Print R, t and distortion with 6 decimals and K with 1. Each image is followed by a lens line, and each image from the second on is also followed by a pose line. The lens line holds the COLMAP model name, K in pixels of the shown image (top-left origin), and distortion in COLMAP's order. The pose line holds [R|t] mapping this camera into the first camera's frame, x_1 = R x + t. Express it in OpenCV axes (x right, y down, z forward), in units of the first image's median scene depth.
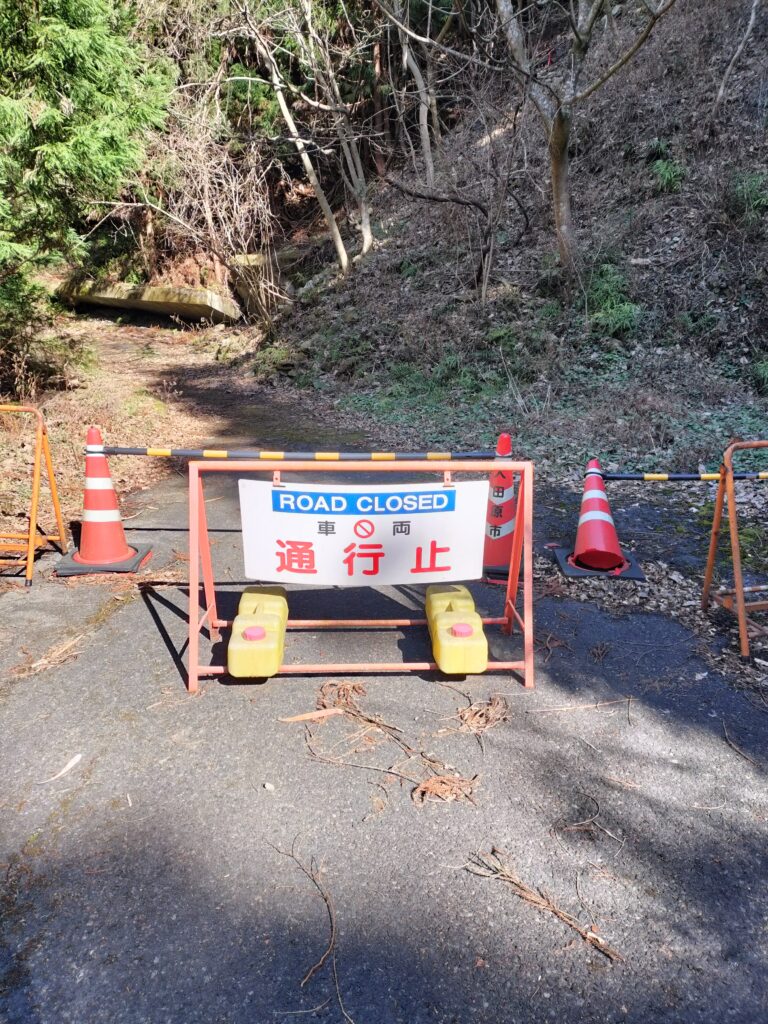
lens RADIAL K [[800.9, 0, 381.8], [0, 800.9, 515.0], [0, 0, 1]] dist [0.004373, -0.000470]
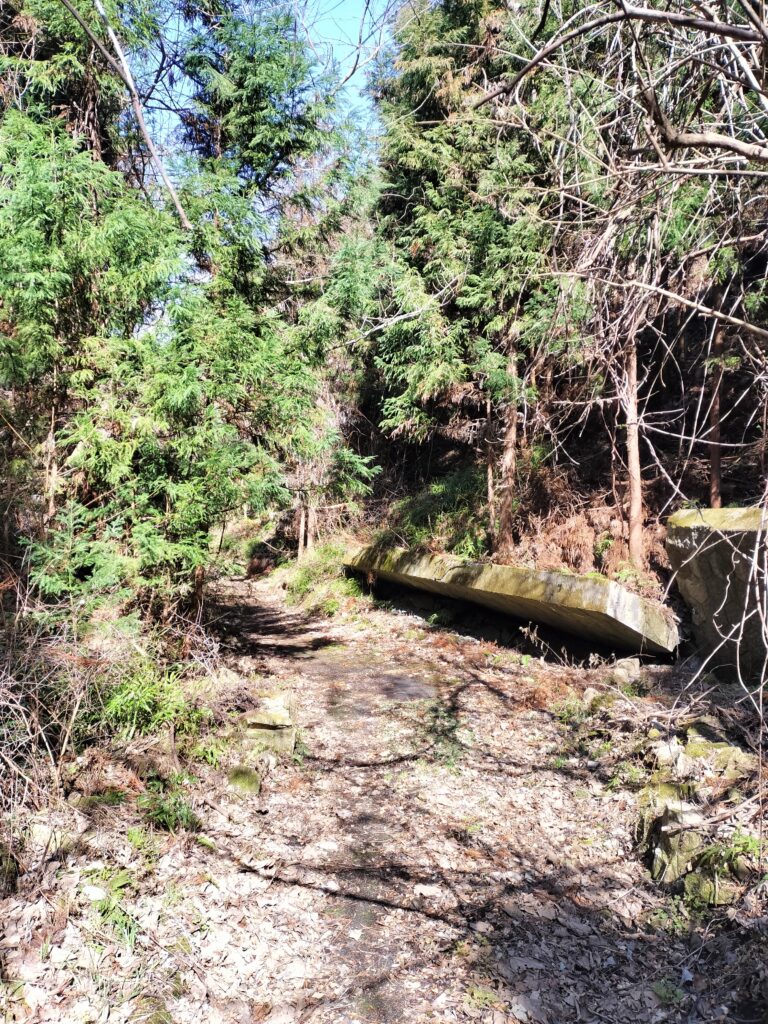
lens RADIAL K [[800.9, 0, 381.5], [0, 800.9, 512.2], [0, 0, 1]] dist [0.004373, -0.000470]
pose [[0.895547, 0.044779, -0.442709, -0.127479], [-0.193509, 0.935108, -0.296862, -0.150188], [0.400688, 0.351522, 0.846098, 0.526713]]
